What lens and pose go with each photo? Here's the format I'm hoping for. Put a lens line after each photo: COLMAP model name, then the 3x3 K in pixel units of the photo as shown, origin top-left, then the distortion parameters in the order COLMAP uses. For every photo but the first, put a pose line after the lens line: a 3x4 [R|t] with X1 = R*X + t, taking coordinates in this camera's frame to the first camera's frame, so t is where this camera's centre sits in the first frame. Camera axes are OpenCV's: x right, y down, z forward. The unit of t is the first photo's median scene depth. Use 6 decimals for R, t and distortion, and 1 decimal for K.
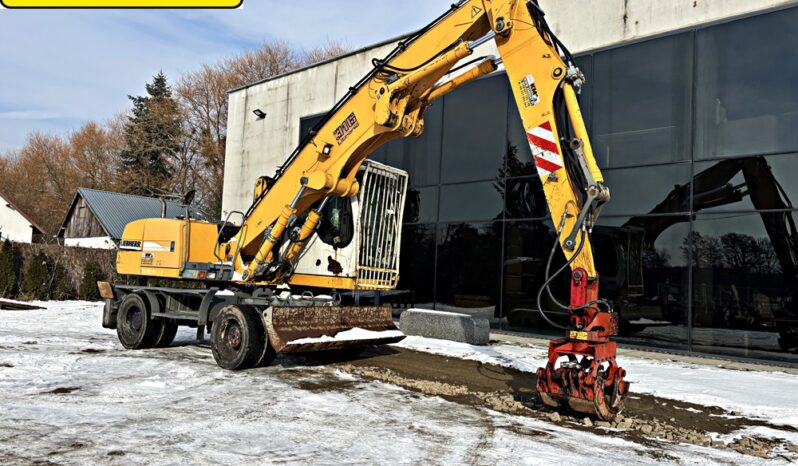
lens RADIAL K [[594.6, 0, 399.0], [0, 594.6, 233.0], [0, 0, 1]] dist [0.047383, -0.048688]
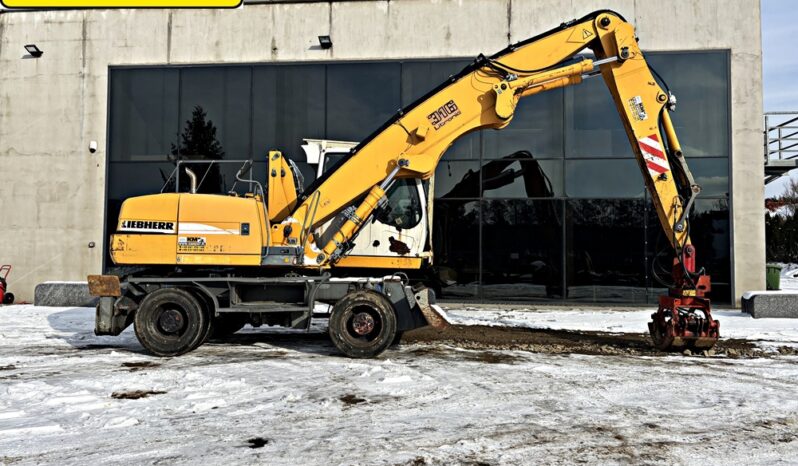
lens RADIAL K [[592.9, 0, 400.2], [0, 592.9, 224.4], [0, 0, 1]] dist [0.085015, -0.160256]
pose [[0.802468, -0.006213, 0.596663, -0.758777], [-0.016625, 0.999325, 0.032766, -0.016654], [-0.596464, -0.036214, 0.801823, 0.203719]]
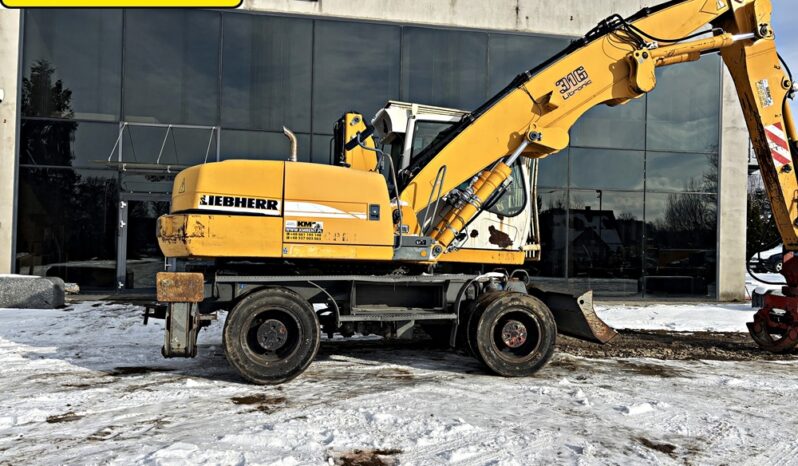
lens RADIAL K [[594.6, 0, 399.0], [0, 594.6, 233.0], [0, 0, 1]] dist [0.047383, -0.048688]
pose [[0.630066, -0.013190, 0.776430, -0.920013], [-0.053191, 0.996774, 0.060097, 0.005618], [-0.774718, -0.079165, 0.627332, 0.619963]]
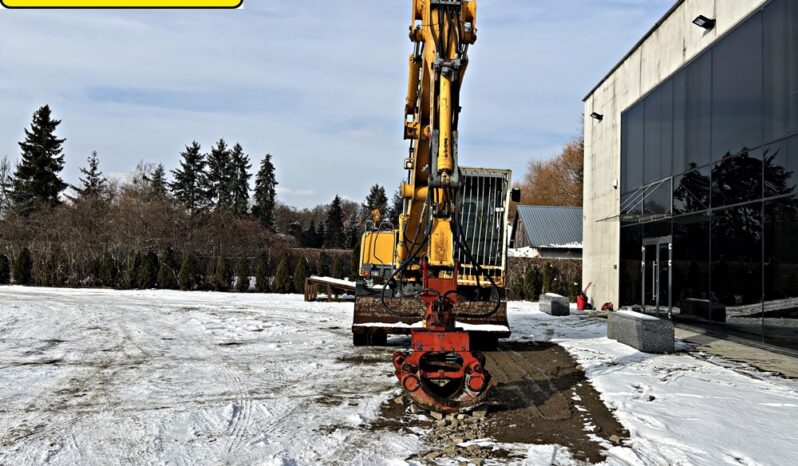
lens RADIAL K [[594.6, 0, 399.0], [0, 594.6, 233.0], [0, 0, 1]] dist [0.047383, -0.048688]
pose [[0.644310, -0.066703, -0.761850, 0.745874], [0.058093, 0.997580, -0.038211, 0.037996], [0.762555, -0.019639, 0.646626, 0.224319]]
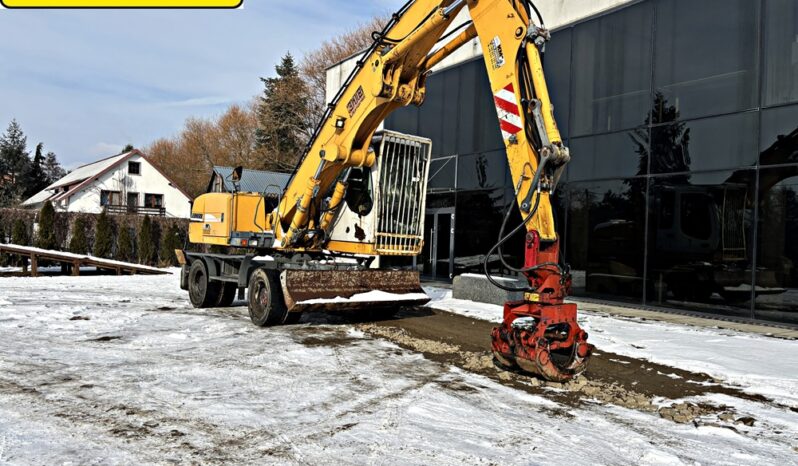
lens RADIAL K [[596.7, 0, 402.7], [0, 596.7, 235.7], [0, 0, 1]] dist [0.043712, -0.045716]
pose [[0.971518, -0.015547, -0.236455, 0.233202], [0.029661, 0.997976, 0.056249, 0.003388], [0.235102, -0.061660, 0.970013, -0.015881]]
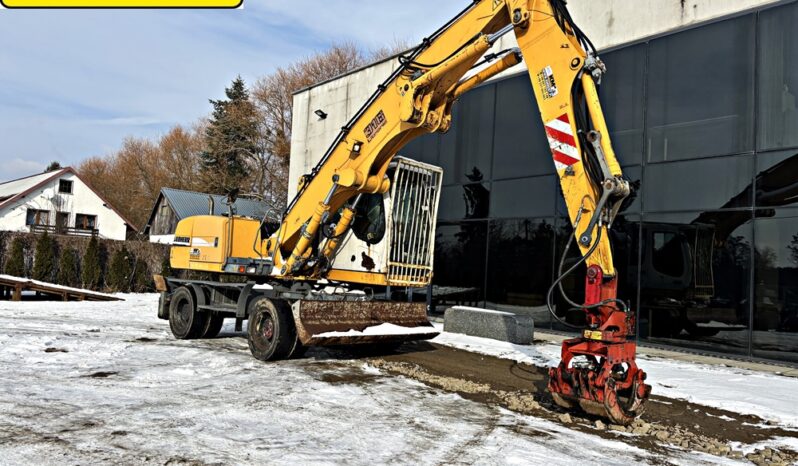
lens RADIAL K [[594.6, 0, 399.0], [0, 594.6, 233.0], [0, 0, 1]] dist [0.047383, -0.048688]
pose [[0.991381, 0.001398, -0.131003, 0.082663], [-0.000932, 0.999993, 0.003619, 0.002670], [0.131007, -0.003466, 0.991375, 0.002516]]
